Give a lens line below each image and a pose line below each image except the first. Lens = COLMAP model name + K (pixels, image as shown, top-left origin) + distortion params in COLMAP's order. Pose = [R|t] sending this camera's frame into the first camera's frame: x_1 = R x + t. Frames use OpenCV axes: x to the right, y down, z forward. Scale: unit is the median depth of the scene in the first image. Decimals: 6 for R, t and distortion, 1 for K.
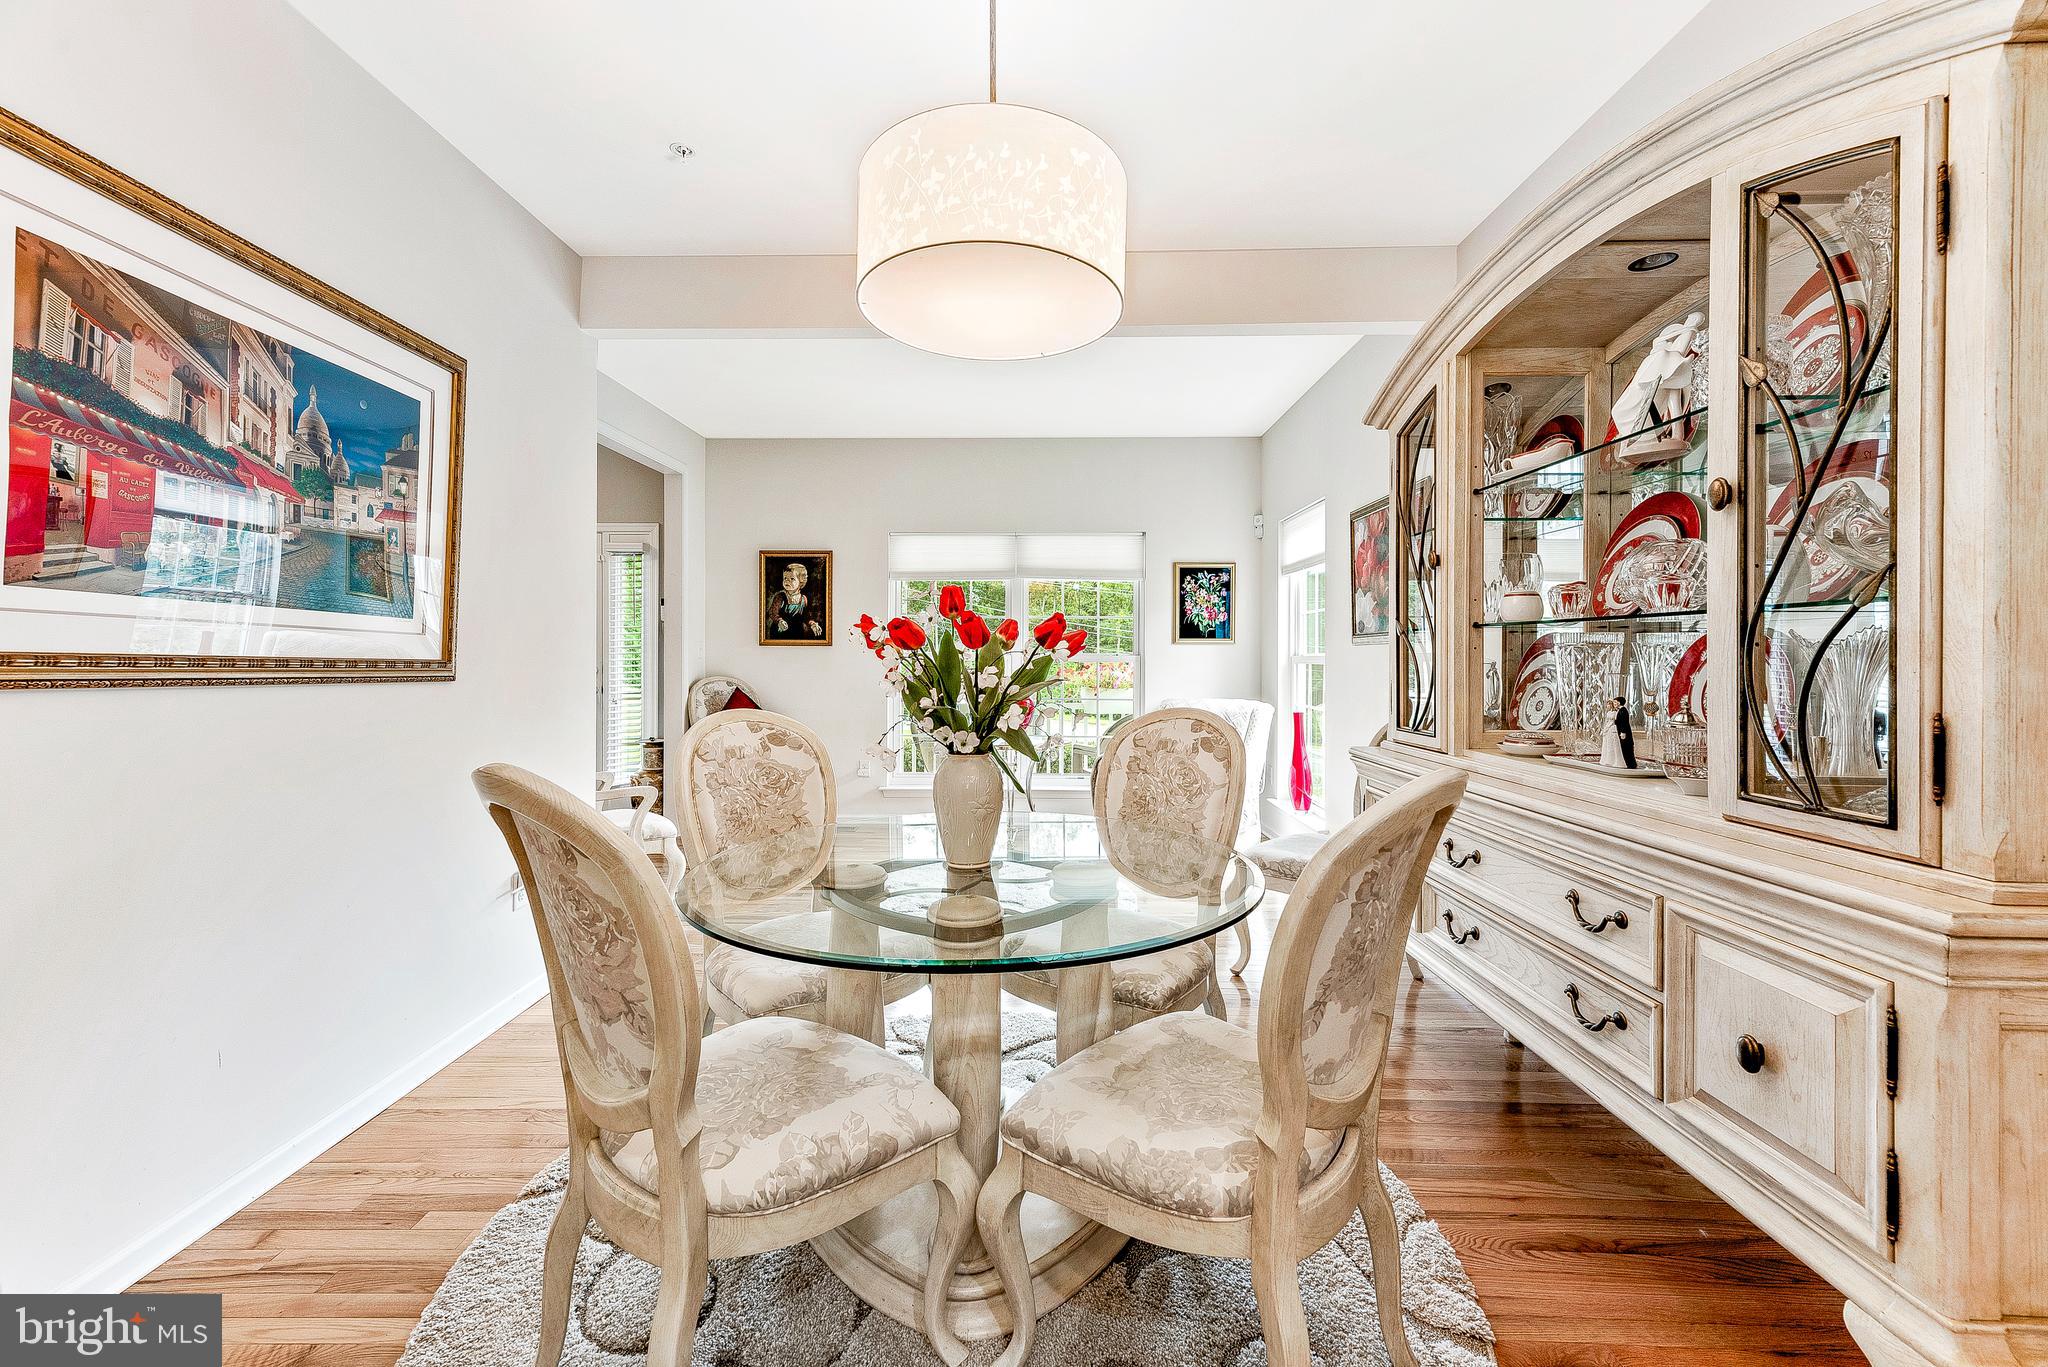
lens RADIAL K [[855.5, 0, 1013.0], [0, 855.5, 655.0], [0, 0, 1]] dist [0.014611, 0.000197]
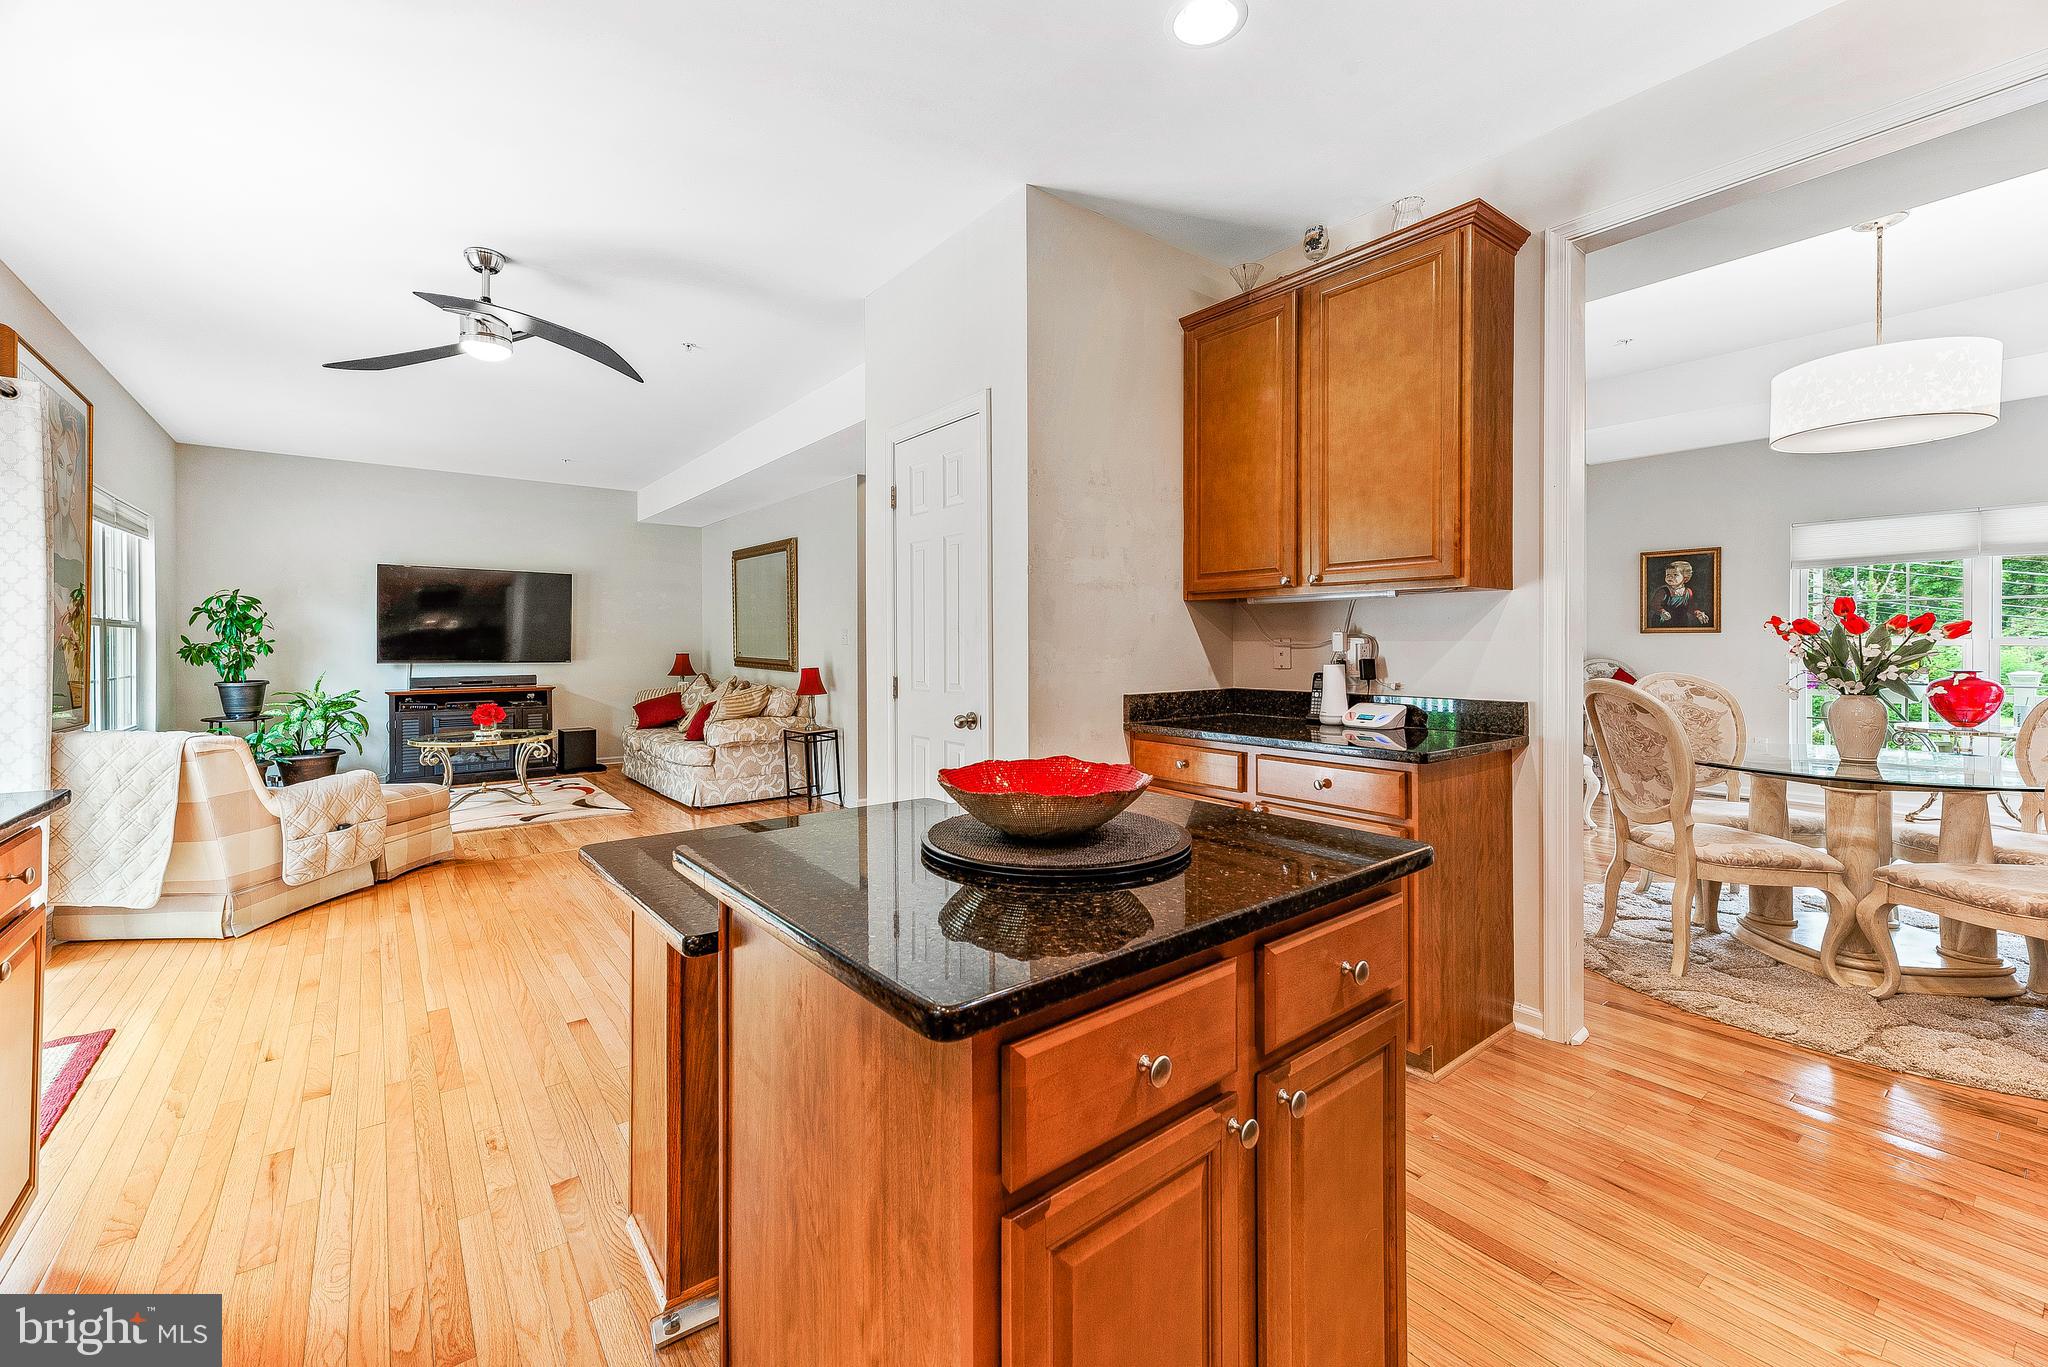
lens RADIAL K [[829.0, 0, 1019.4], [0, 829.0, 650.5], [0, 0, 1]] dist [0.014905, 0.000151]
pose [[0.632463, -0.000698, -0.774590, 0.194535], [0.006665, 0.999967, 0.004541, 0.006651], [0.774562, -0.008034, 0.632447, -1.384457]]
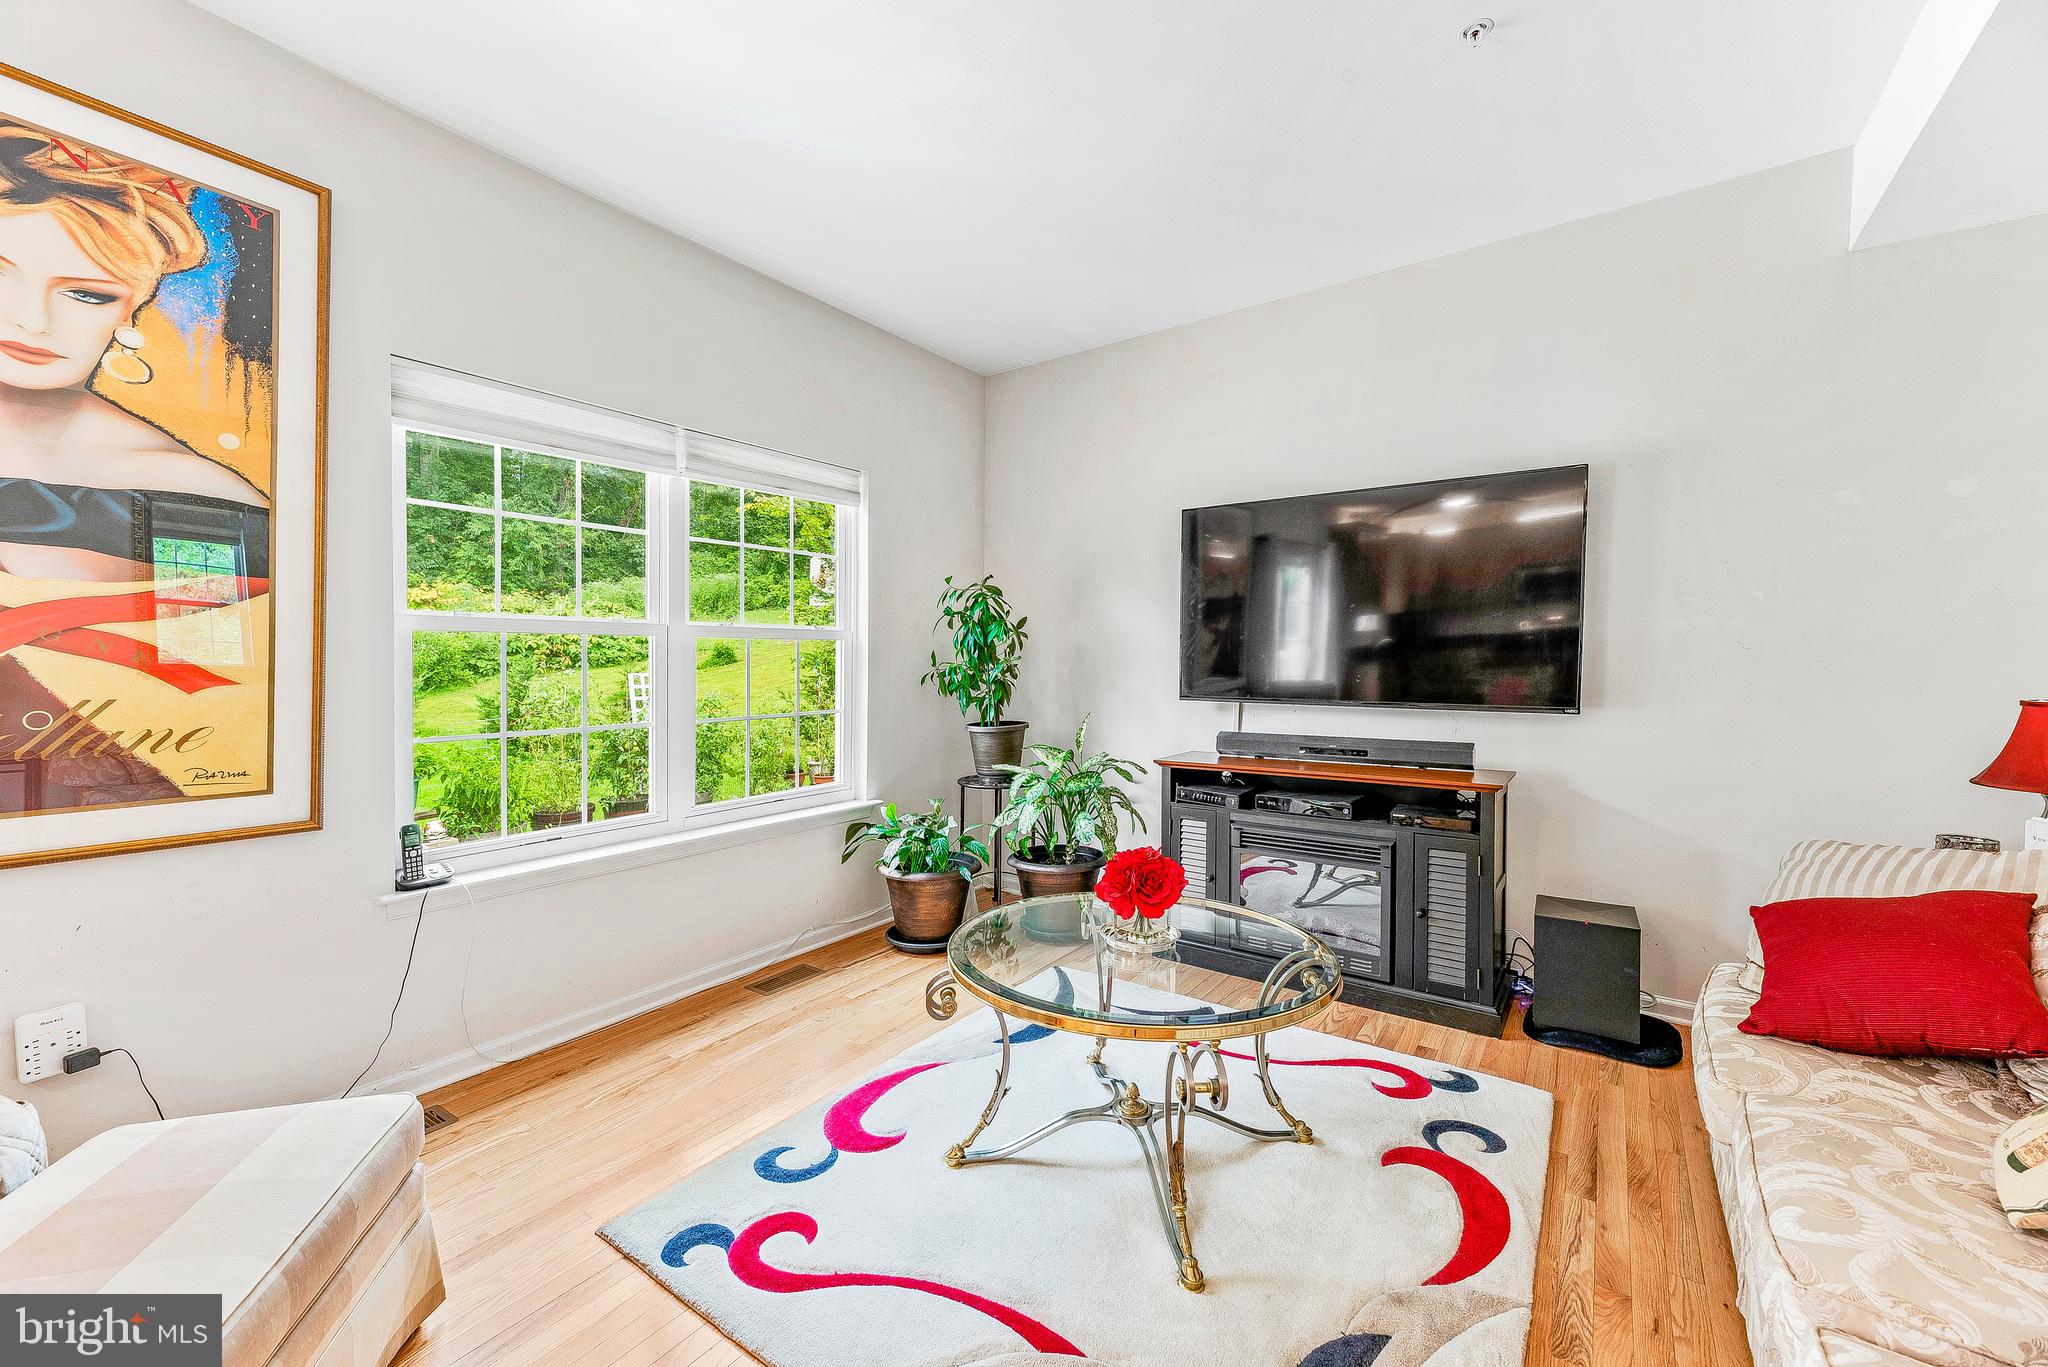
lens RADIAL K [[829.0, 0, 1019.4], [0, 829.0, 650.5], [0, 0, 1]] dist [0.014905, 0.000151]
pose [[-0.585850, -0.020037, -0.810172, -2.629808], [-0.001367, 0.999717, -0.023737, -0.005306], [0.810418, -0.012799, -0.585712, -0.448466]]
